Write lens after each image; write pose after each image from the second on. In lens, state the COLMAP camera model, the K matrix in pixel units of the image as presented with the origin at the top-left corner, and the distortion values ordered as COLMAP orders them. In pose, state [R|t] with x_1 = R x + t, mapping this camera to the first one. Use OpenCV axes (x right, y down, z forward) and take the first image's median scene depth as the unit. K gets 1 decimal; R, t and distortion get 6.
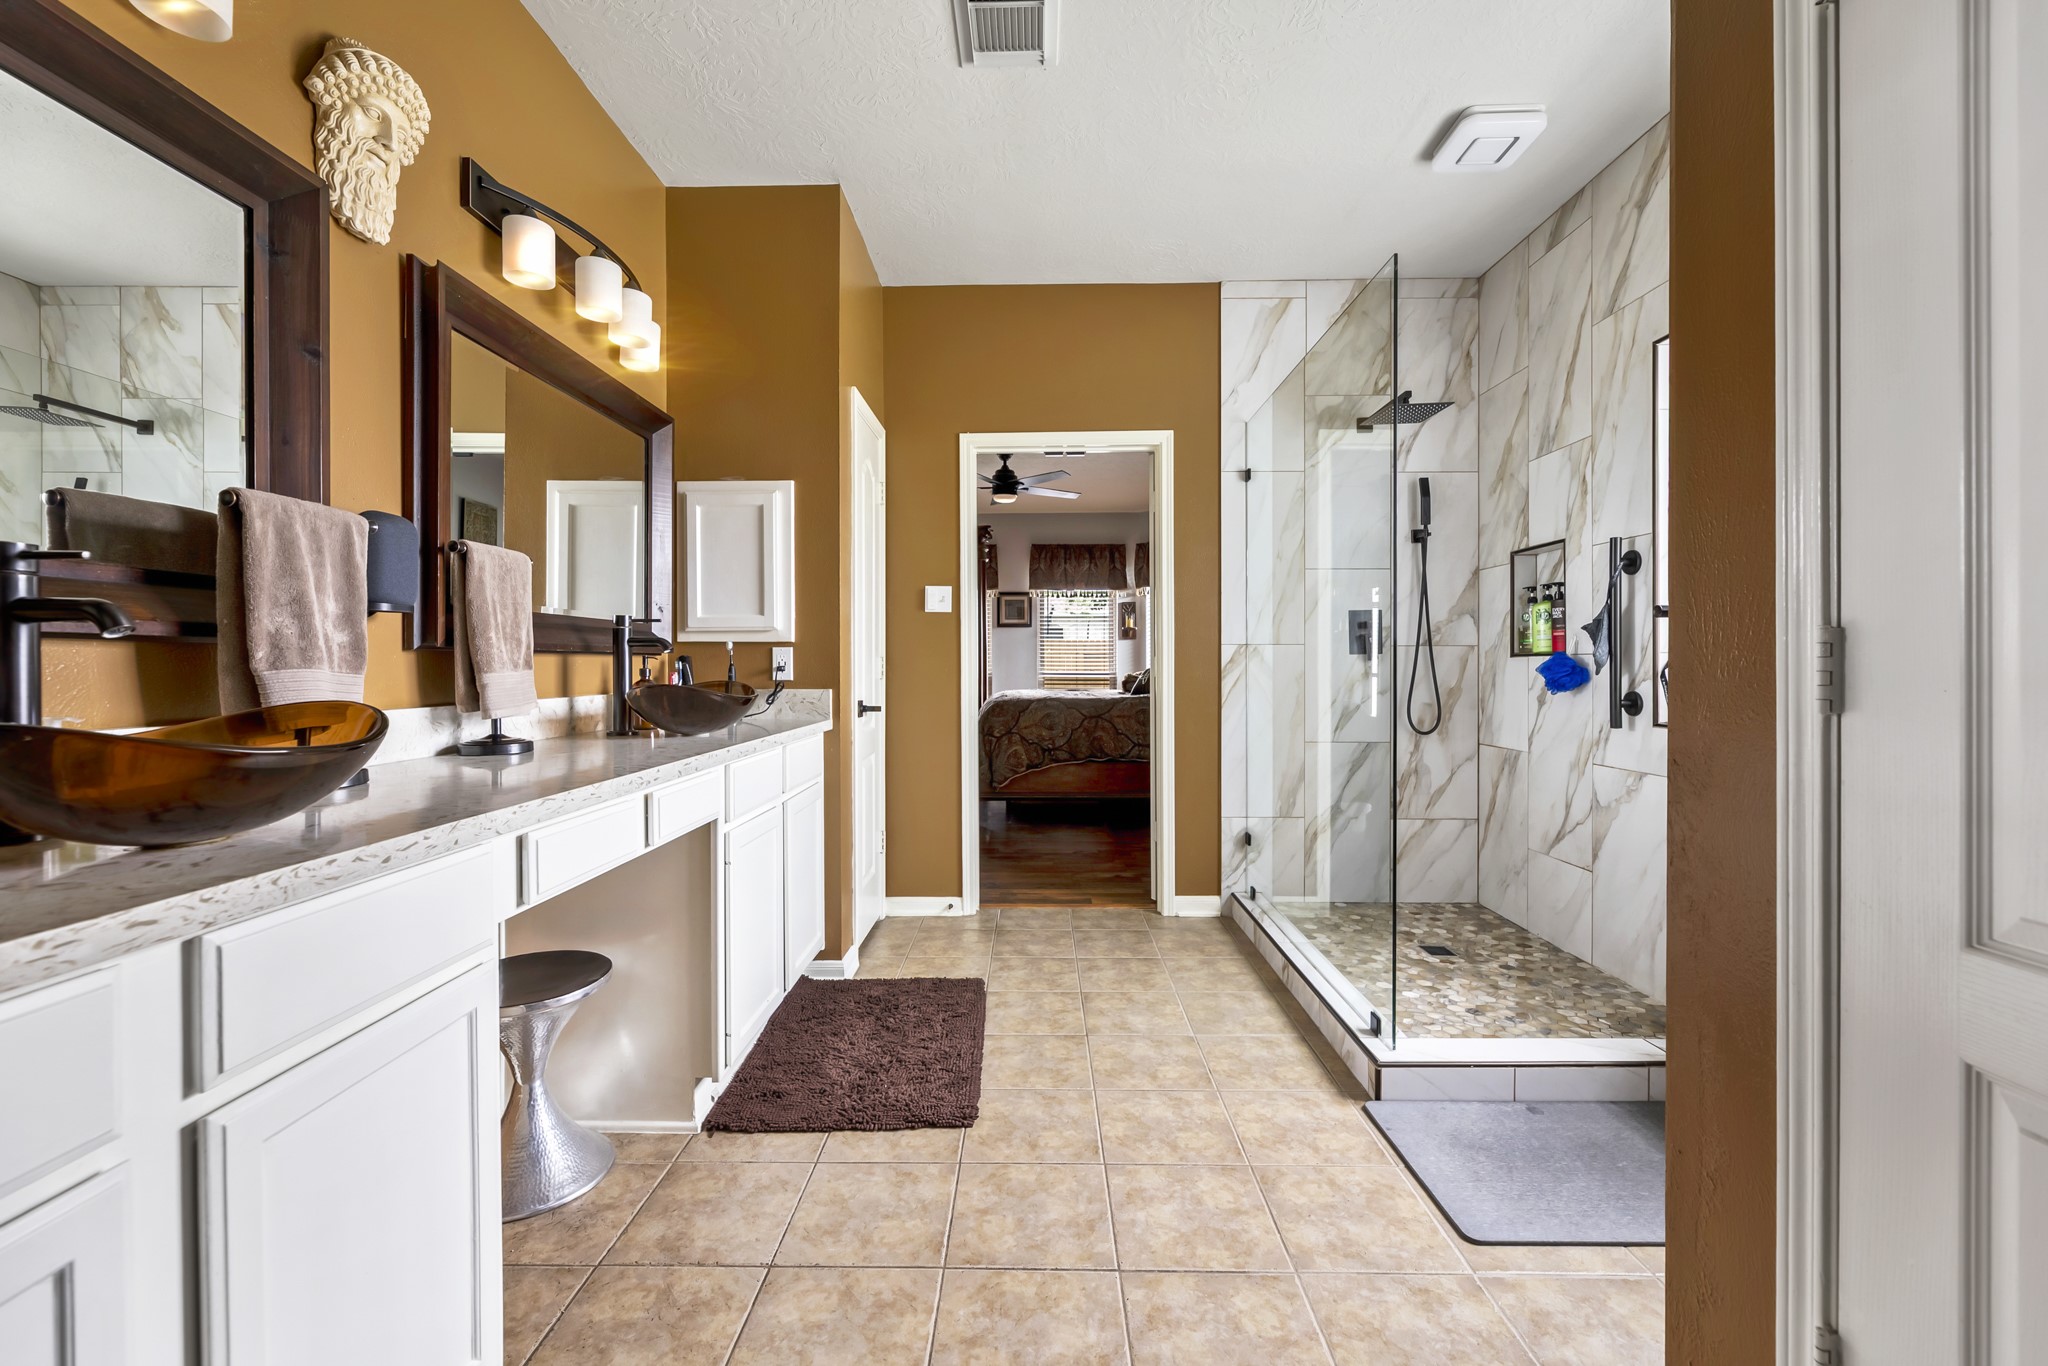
lens RADIAL K [[827.9, 0, 1023.4], [0, 827.9, 670.5], [0, 0, 1]] dist [-0.001654, -0.000421]
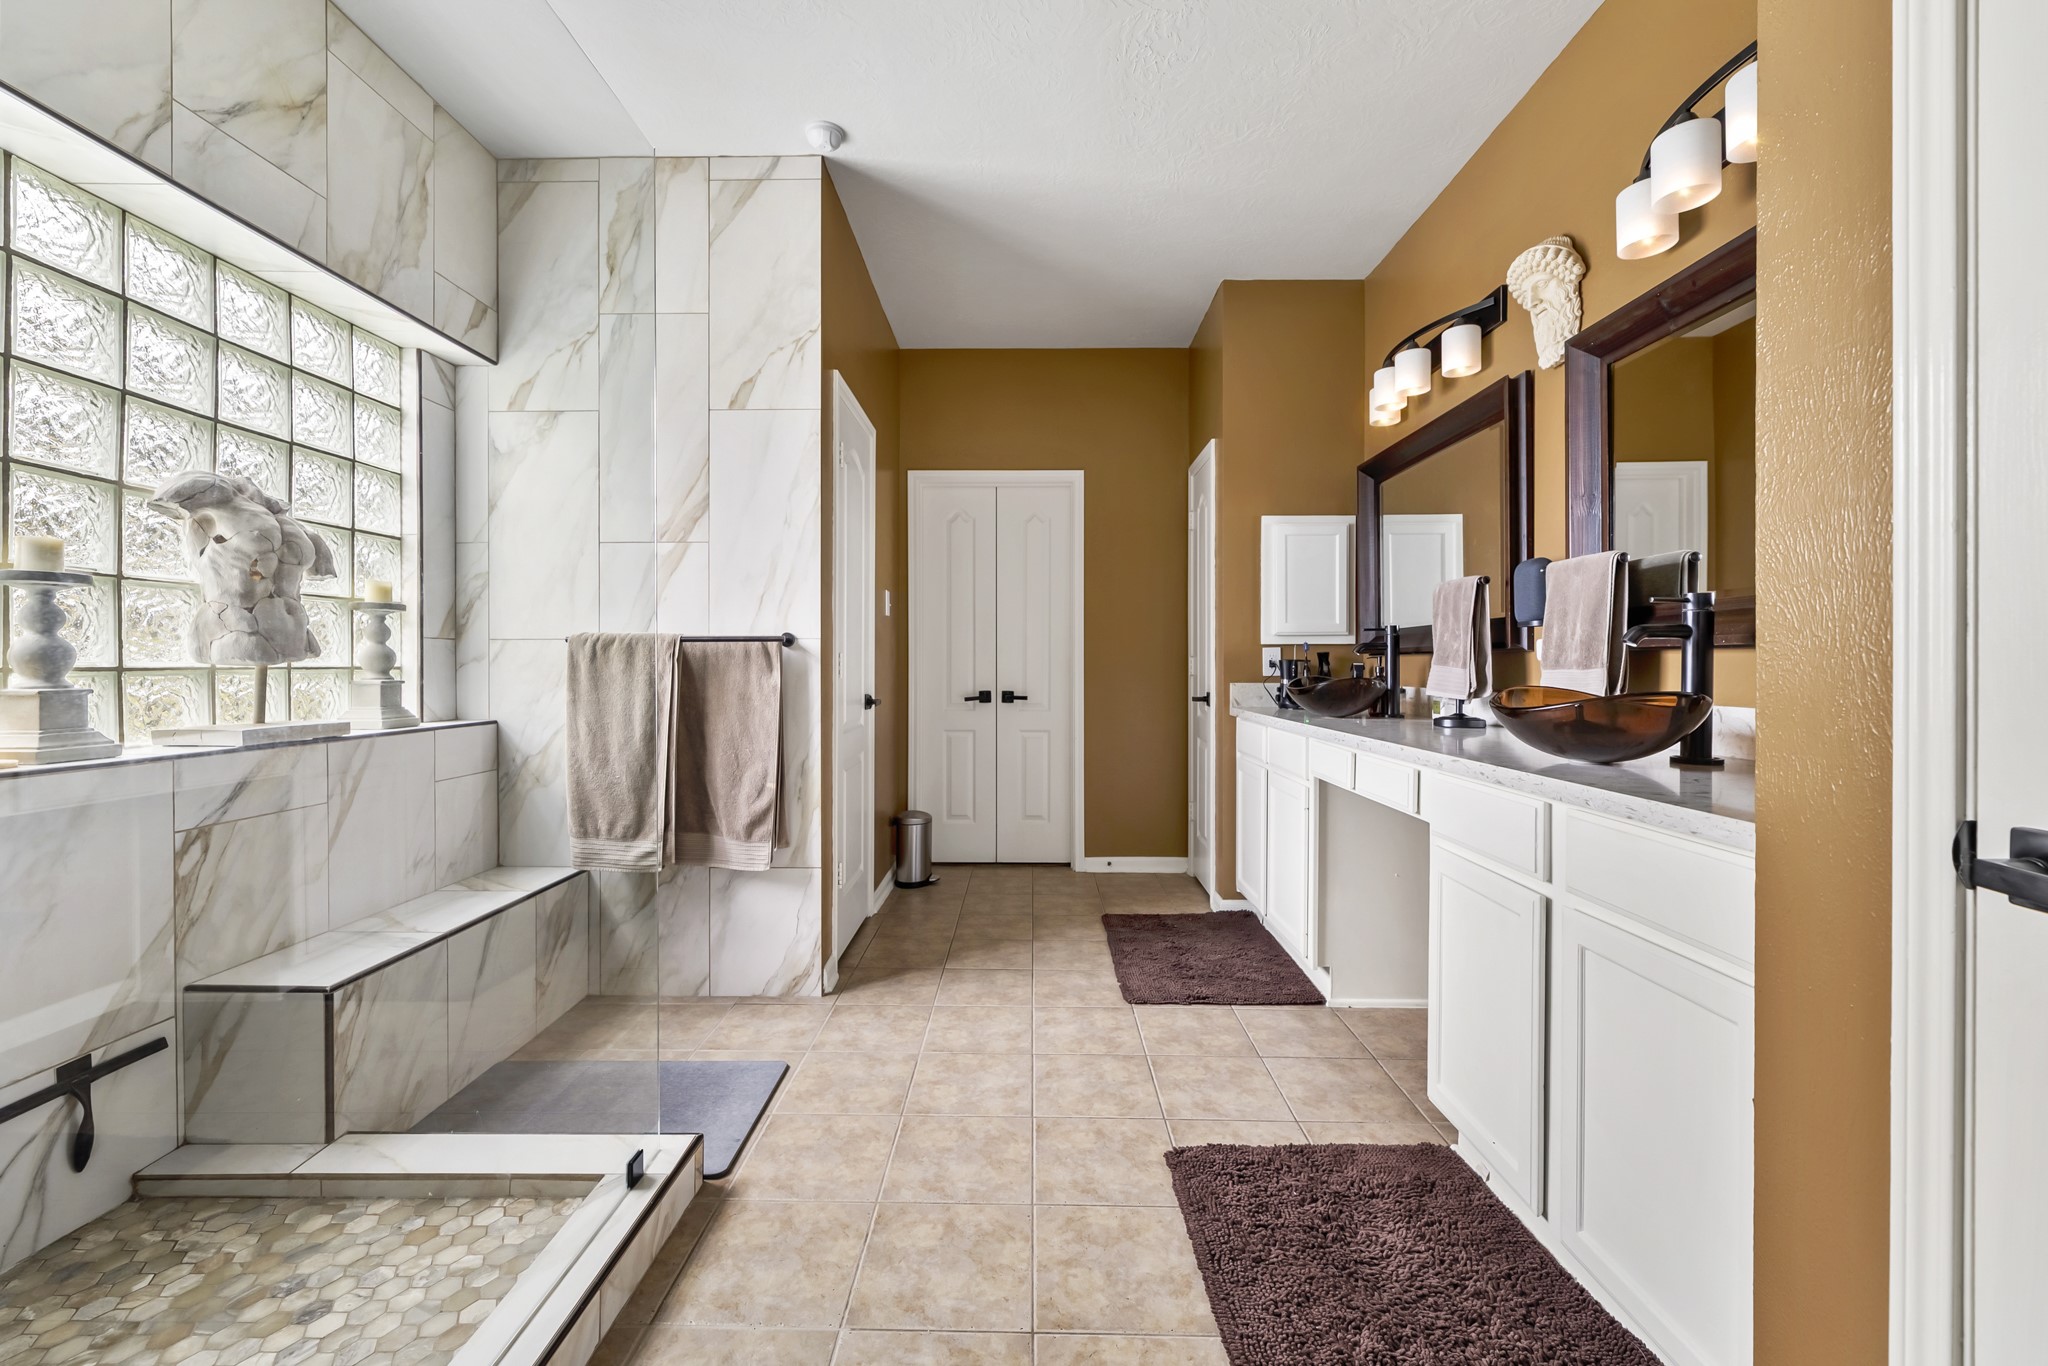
lens RADIAL K [[827.9, 0, 1021.6], [0, 827.9, 670.4], [0, 0, 1]] dist [-0.001654, -0.000421]
pose [[-0.999979, 0.005529, -0.003401, 0.100133], [0.005474, 0.999858, 0.015956, -0.014023], [0.003488, 0.015937, -0.999867, 1.852108]]
